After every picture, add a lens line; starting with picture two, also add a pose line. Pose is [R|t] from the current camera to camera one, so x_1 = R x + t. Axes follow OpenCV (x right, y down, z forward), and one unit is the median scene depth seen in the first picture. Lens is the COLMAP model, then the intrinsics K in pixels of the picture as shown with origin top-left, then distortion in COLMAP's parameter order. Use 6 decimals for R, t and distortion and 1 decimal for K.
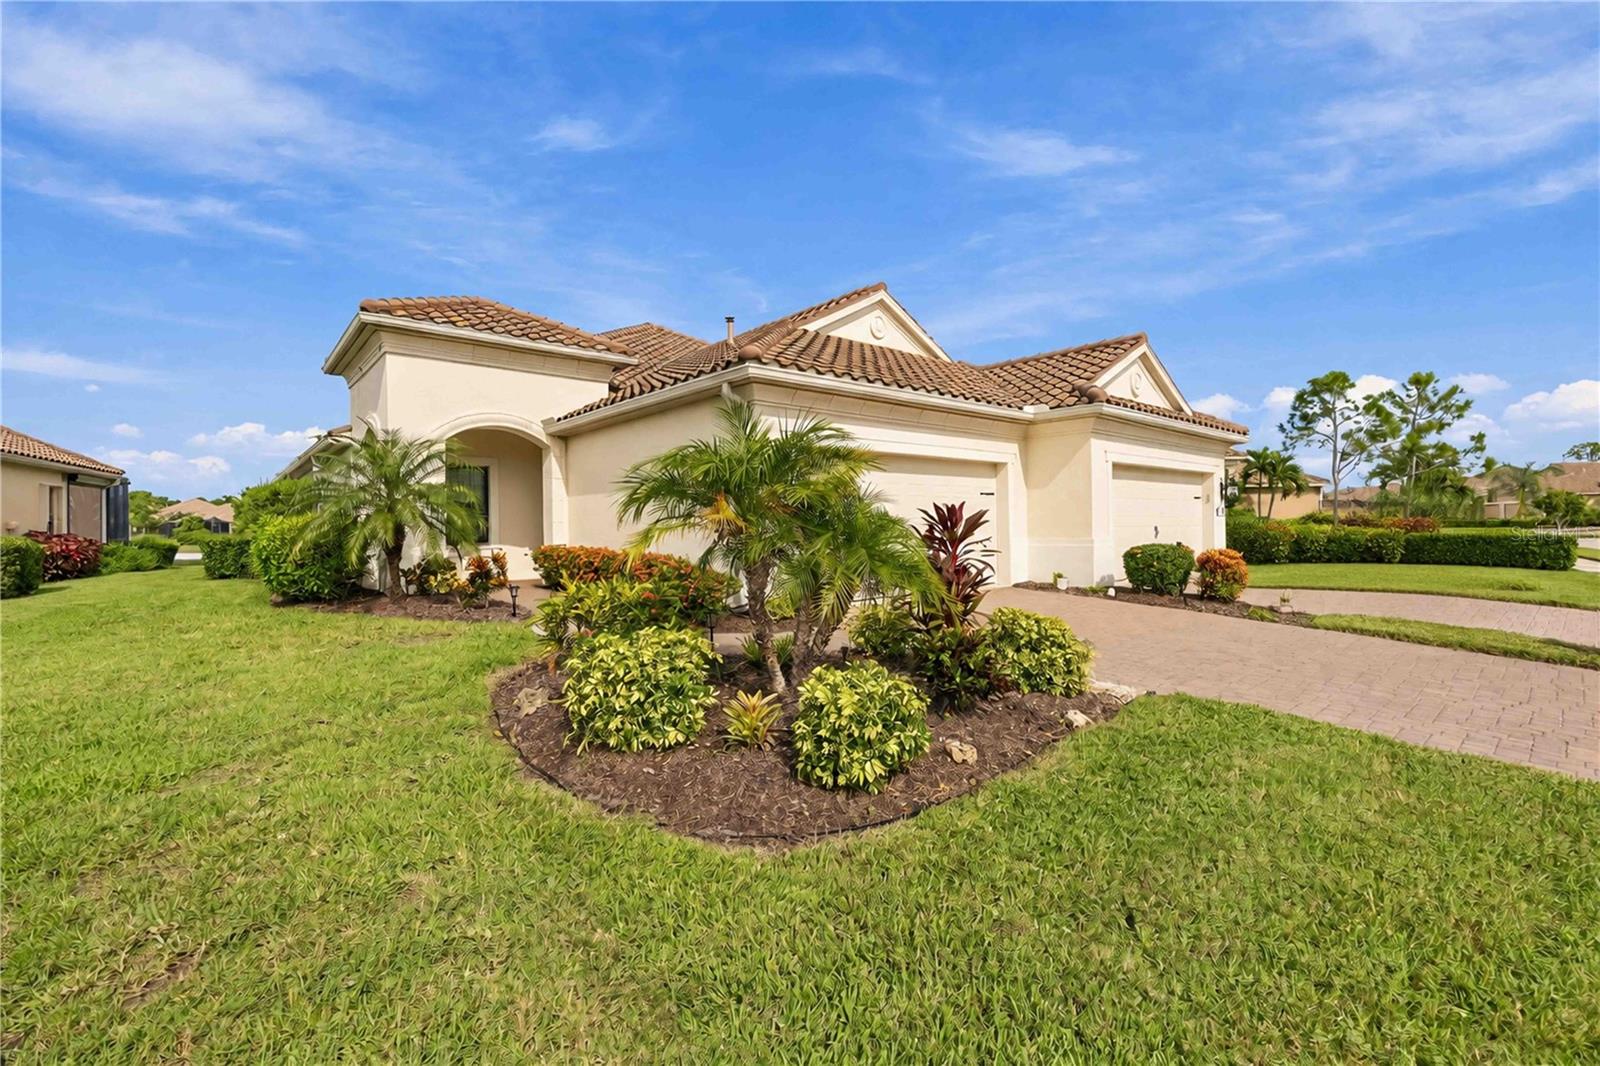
lens RADIAL K [[698.2, 0, 805.8], [0, 698.2, 521.5], [0, 0, 1]] dist [-0.010900, 0.000121]
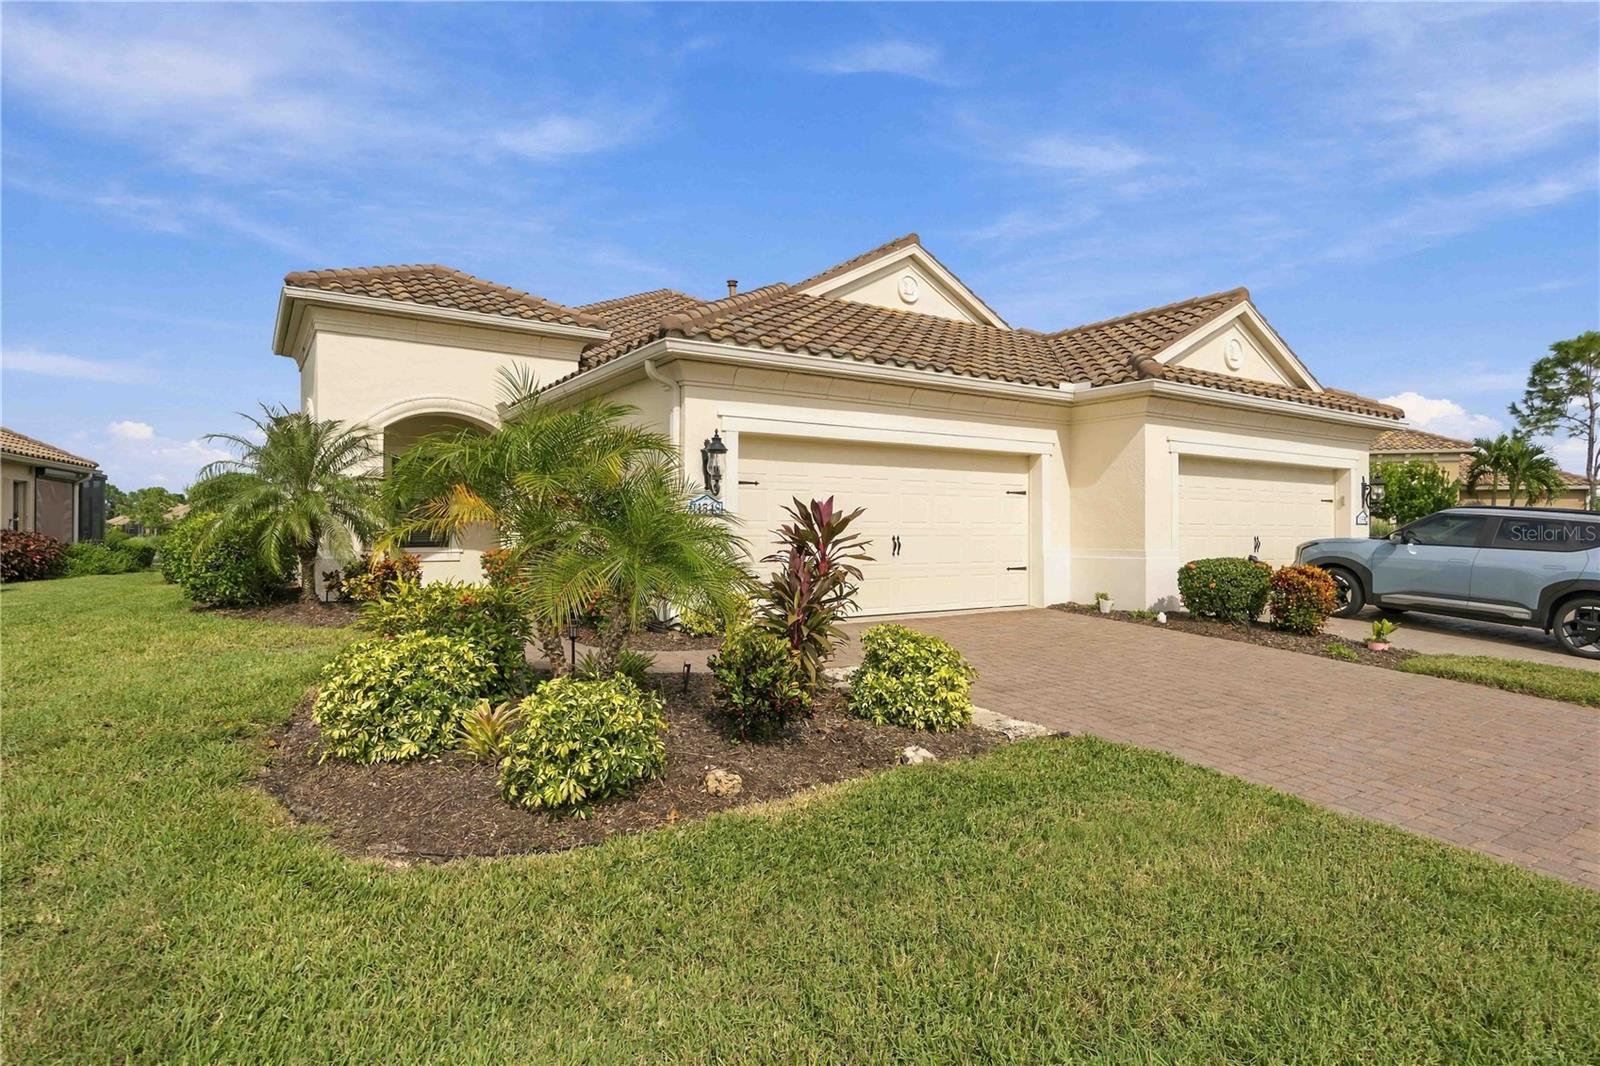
lens RADIAL K [[857.6, 0, 802.5], [0, 857.6, 531.6], [0, 0, 1]] dist [-0.002630, -0.000519]
pose [[0.992232, 0.010987, -0.123915, 0.137864], [-0.010746, 0.999939, 0.002611, 0.004868], [0.123936, -0.001259, 0.992289, -0.013625]]
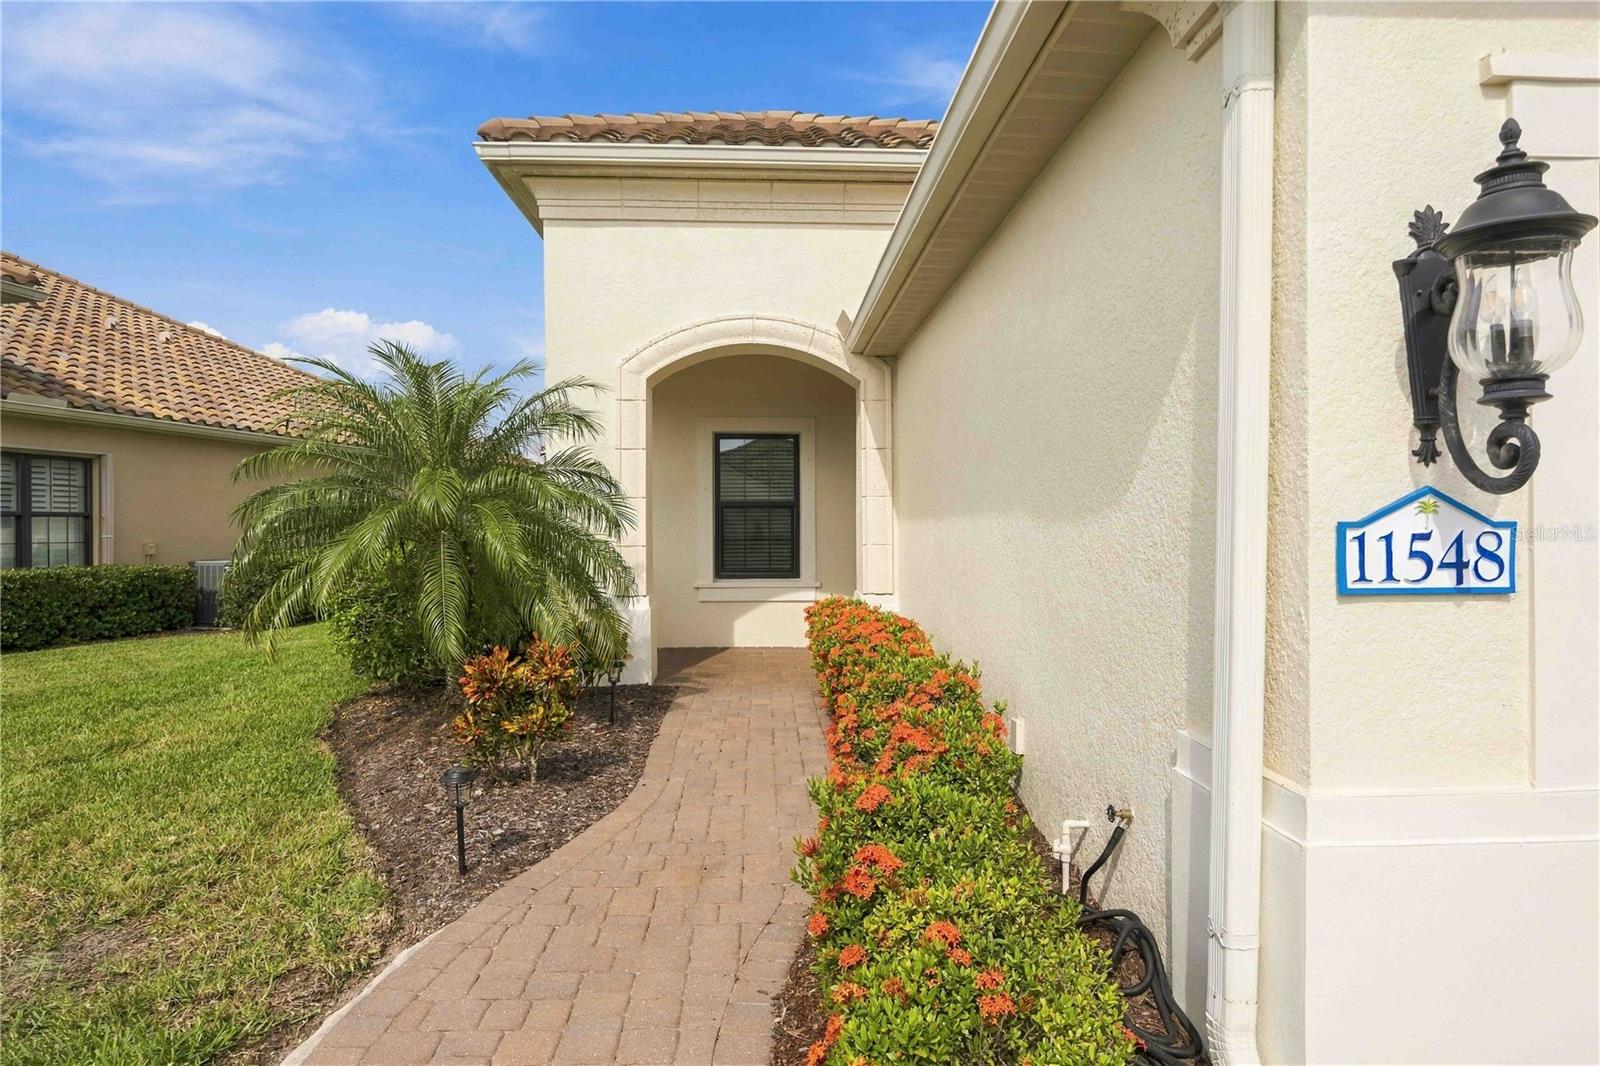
lens RADIAL K [[926.3, 0, 805.4], [0, 926.3, 532.8], [0, 0, 1]] dist [-0.000601, -0.001000]
pose [[0.791558, 0.011367, -0.610988, -0.024437], [-0.000784, 0.999845, 0.017586, -0.019044], [0.611093, -0.013441, 0.791445, 0.523390]]
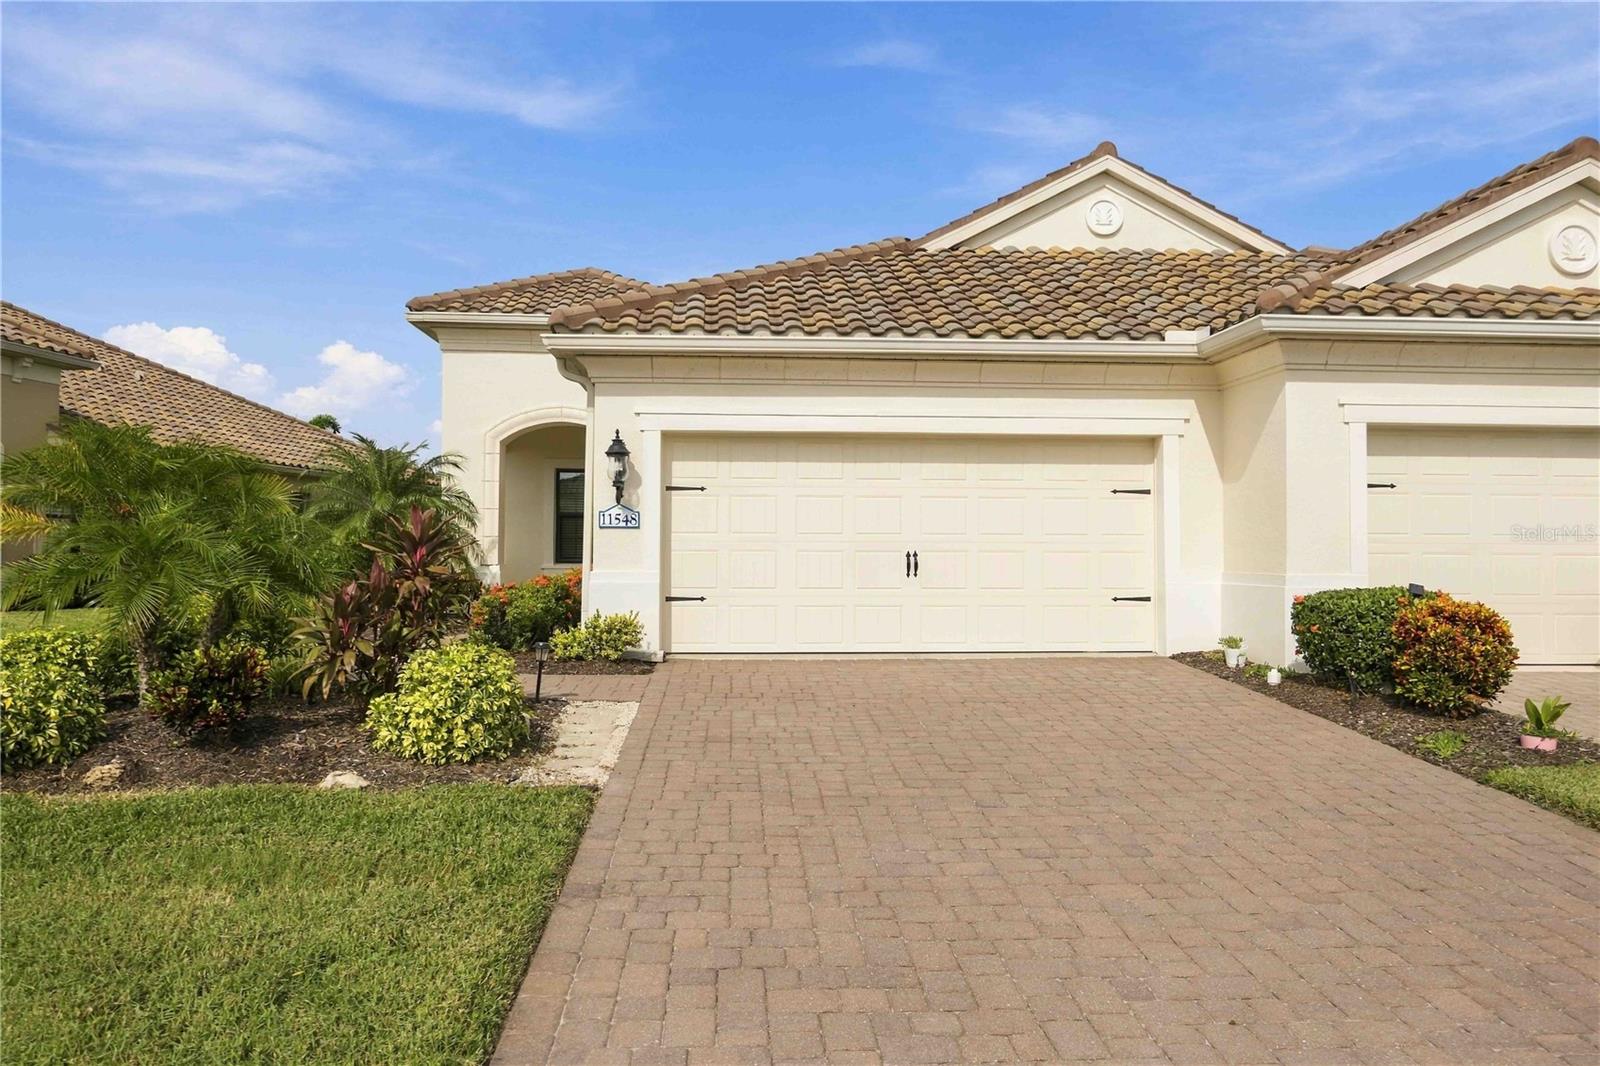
lens RADIAL K [[1062.1, 0, 787.9], [0, 1062.1, 530.2], [0, 0, 1]] dist [-0.004713, -0.003513]
pose [[0.801262, 0.002298, -0.598310, 0.555529], [-0.009757, 0.999910, -0.009226, 0.002352], [0.598235, 0.013230, 0.801212, 0.138005]]
